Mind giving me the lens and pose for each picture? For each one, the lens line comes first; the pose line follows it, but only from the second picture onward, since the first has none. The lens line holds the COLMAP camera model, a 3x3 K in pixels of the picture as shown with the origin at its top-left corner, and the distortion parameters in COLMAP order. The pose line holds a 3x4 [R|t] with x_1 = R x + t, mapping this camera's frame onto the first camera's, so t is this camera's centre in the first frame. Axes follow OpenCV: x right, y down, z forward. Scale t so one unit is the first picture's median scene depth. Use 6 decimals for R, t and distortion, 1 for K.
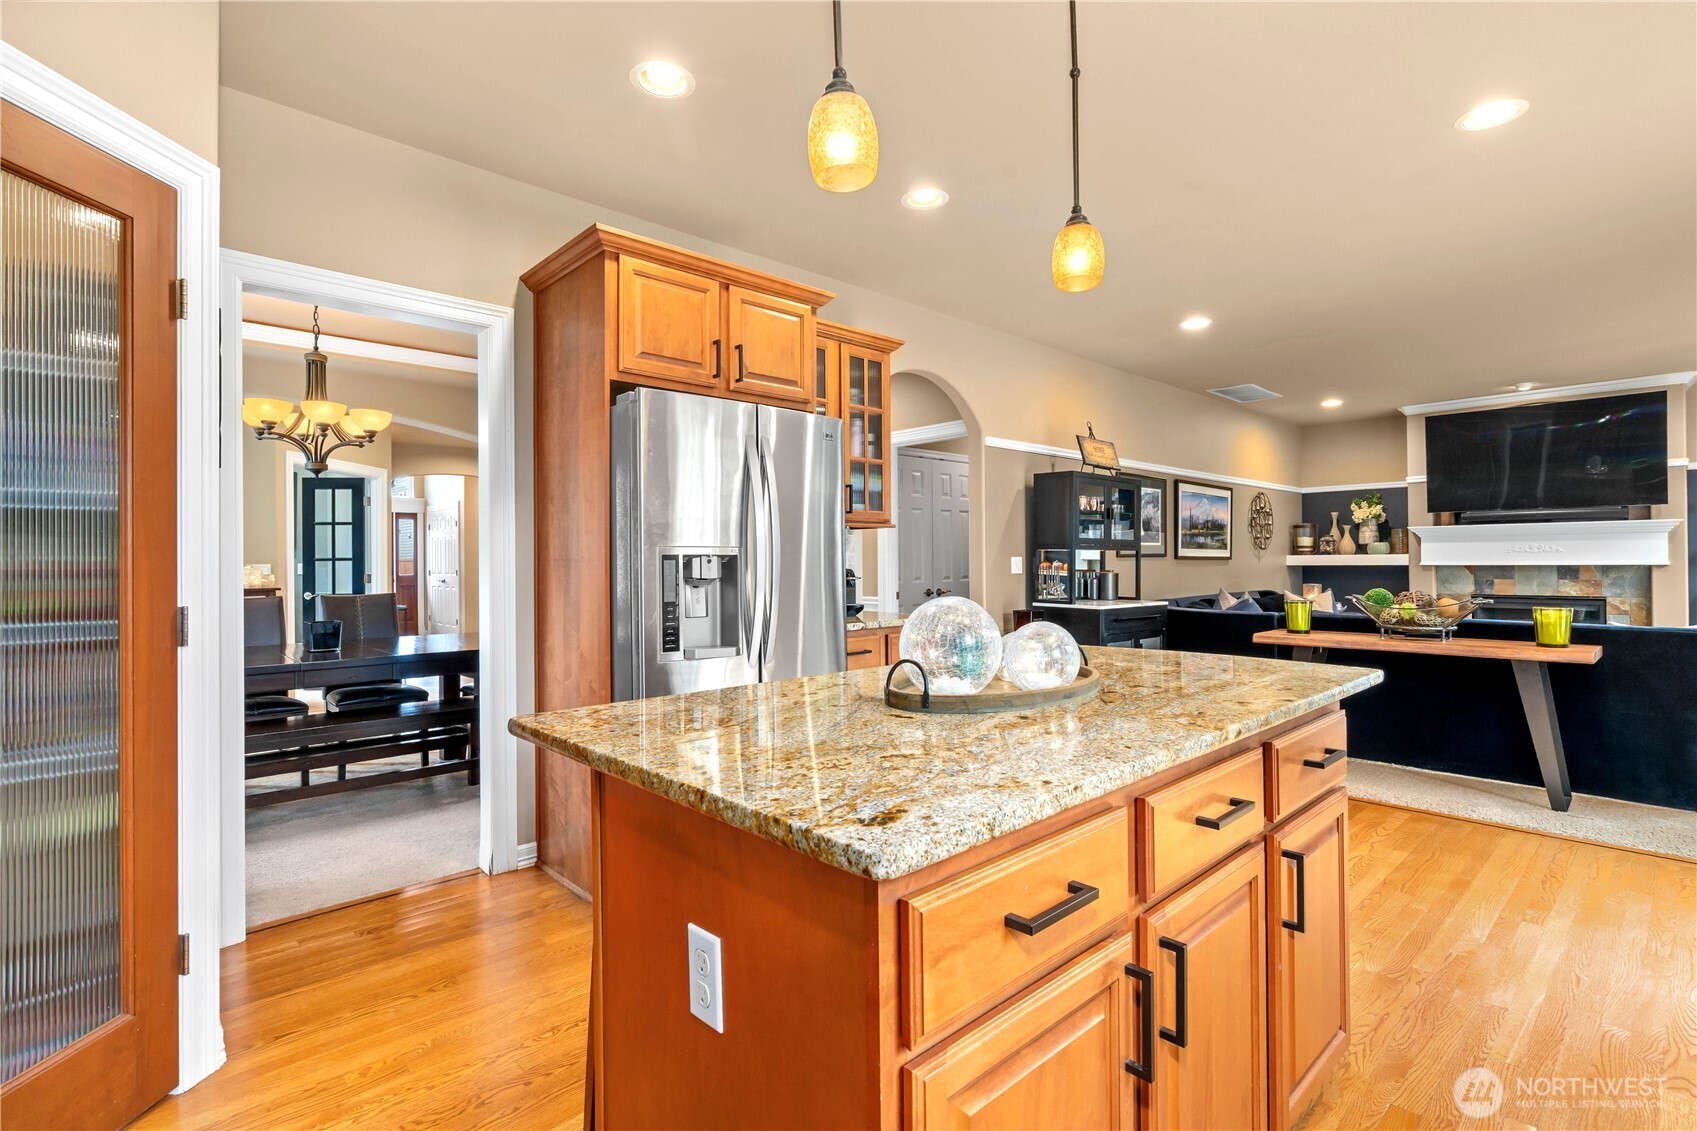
lens RADIAL K [[805.7, 0, 842.7], [0, 805.7, 556.8], [0, 0, 1]] dist [-0.000305, -0.000191]
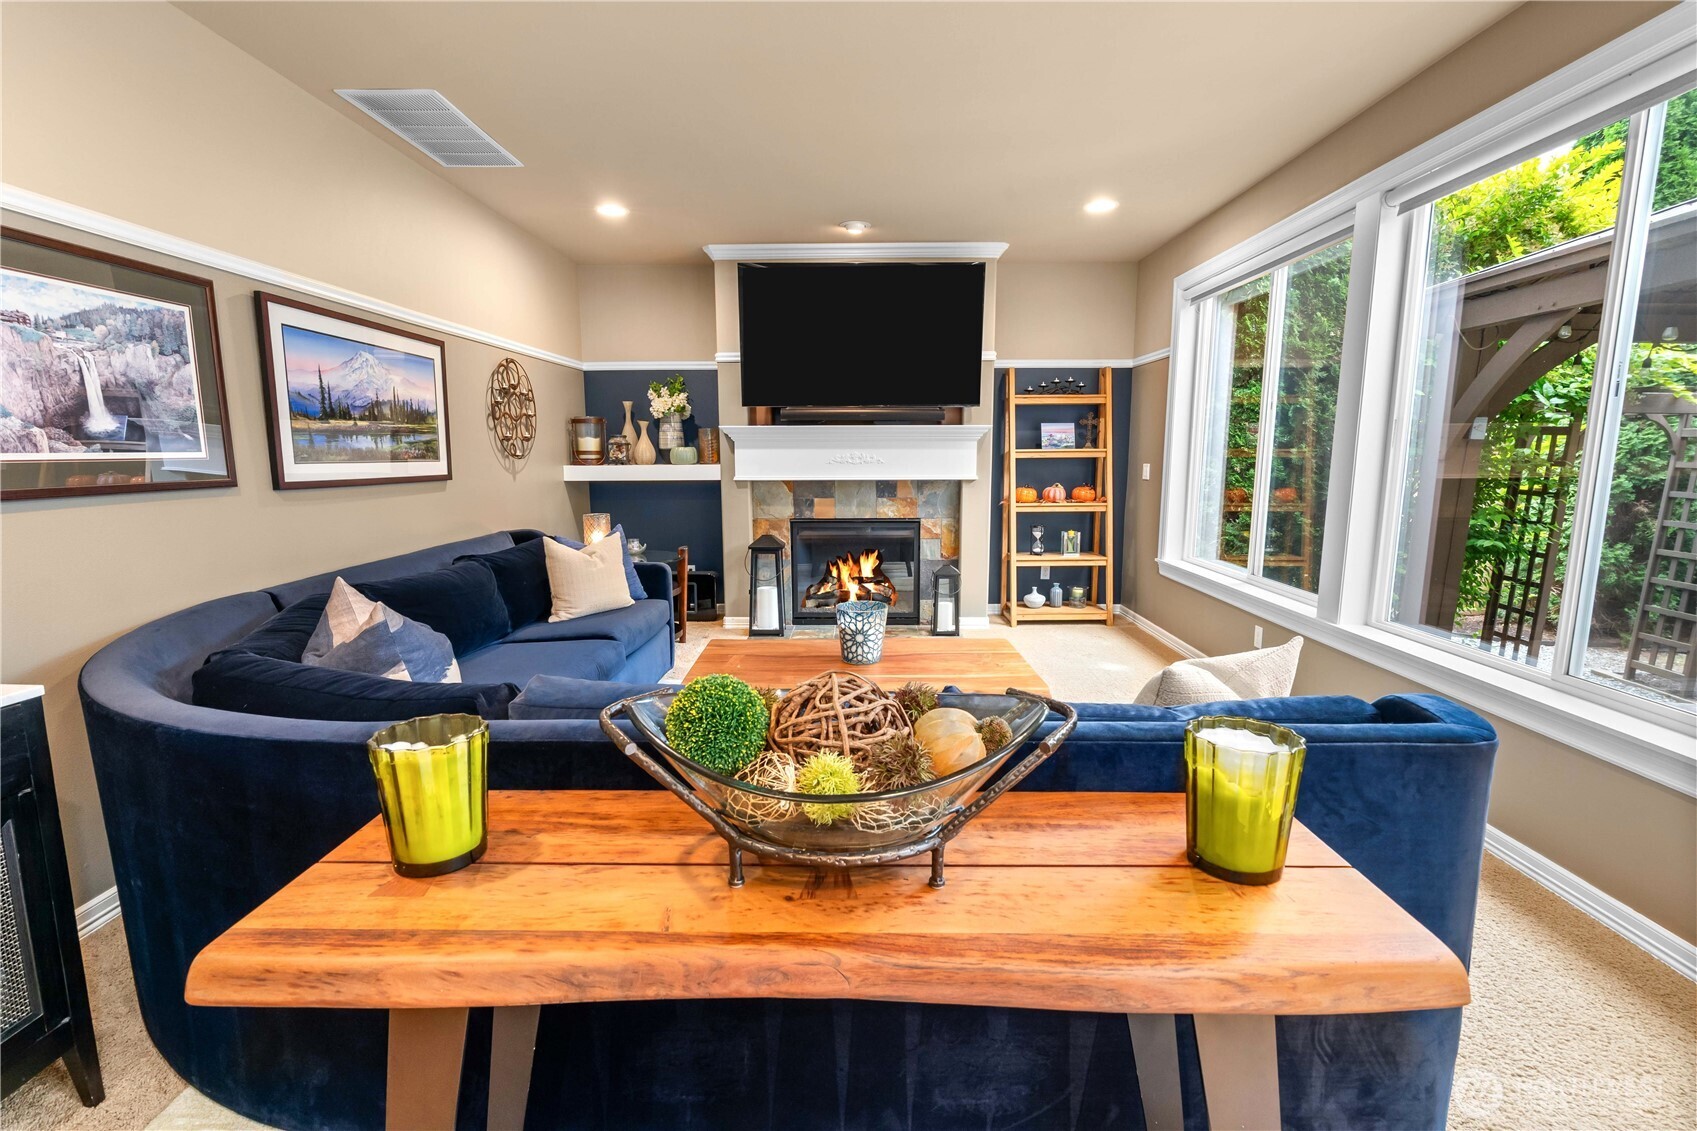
lens RADIAL K [[767.7, 0, 848.5], [0, 767.7, 565.5], [0, 0, 1]] dist [-0.001393, 0.000406]
pose [[0.694466, -0.103237, 0.712080, 0.295164], [-0.005052, 0.988929, 0.148302, -0.016801], [-0.719507, -0.106588, 0.686257, 0.452936]]
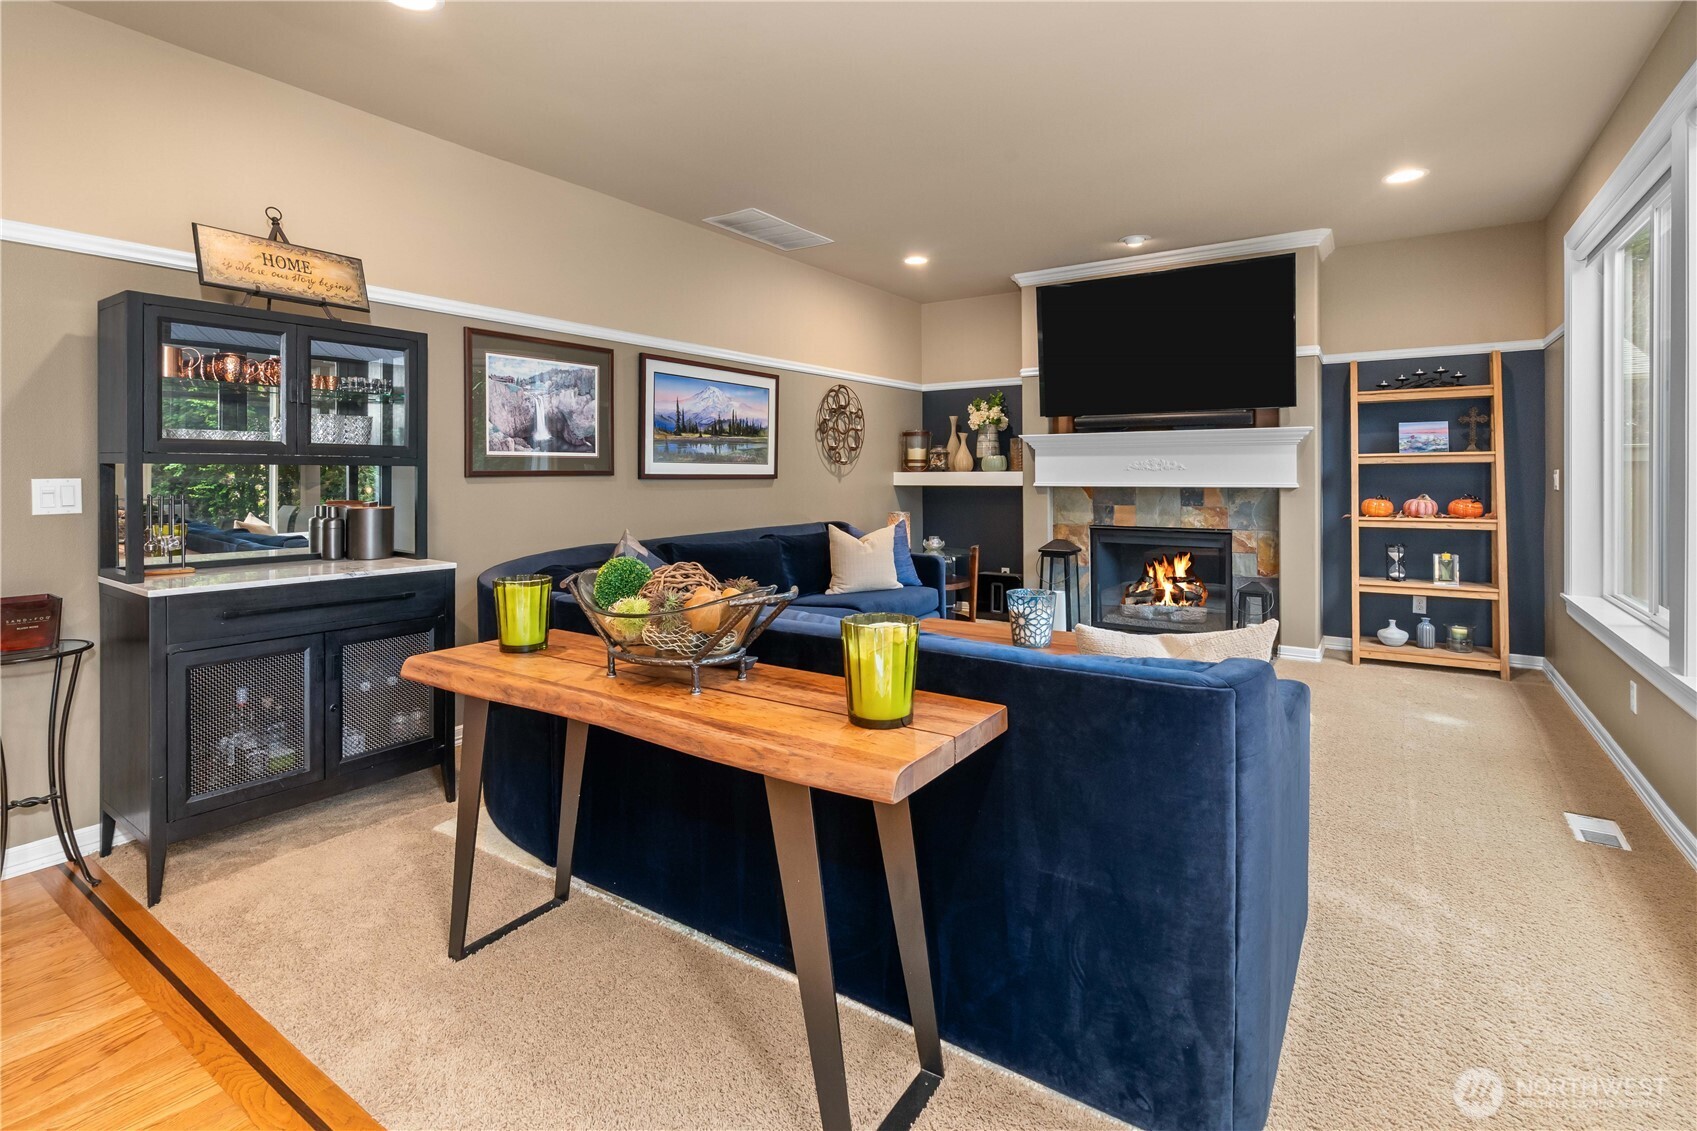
lens RADIAL K [[809.4, 0, 846.6], [0, 809.4, 470.0], [0, 0, 1]] dist [-0.000937, 0.000210]
pose [[0.975193, 0.003343, 0.221329, 0.383415], [-0.003505, 0.999994, 0.000337, -0.004374], [-0.221327, -0.001105, 0.975199, 0.305420]]
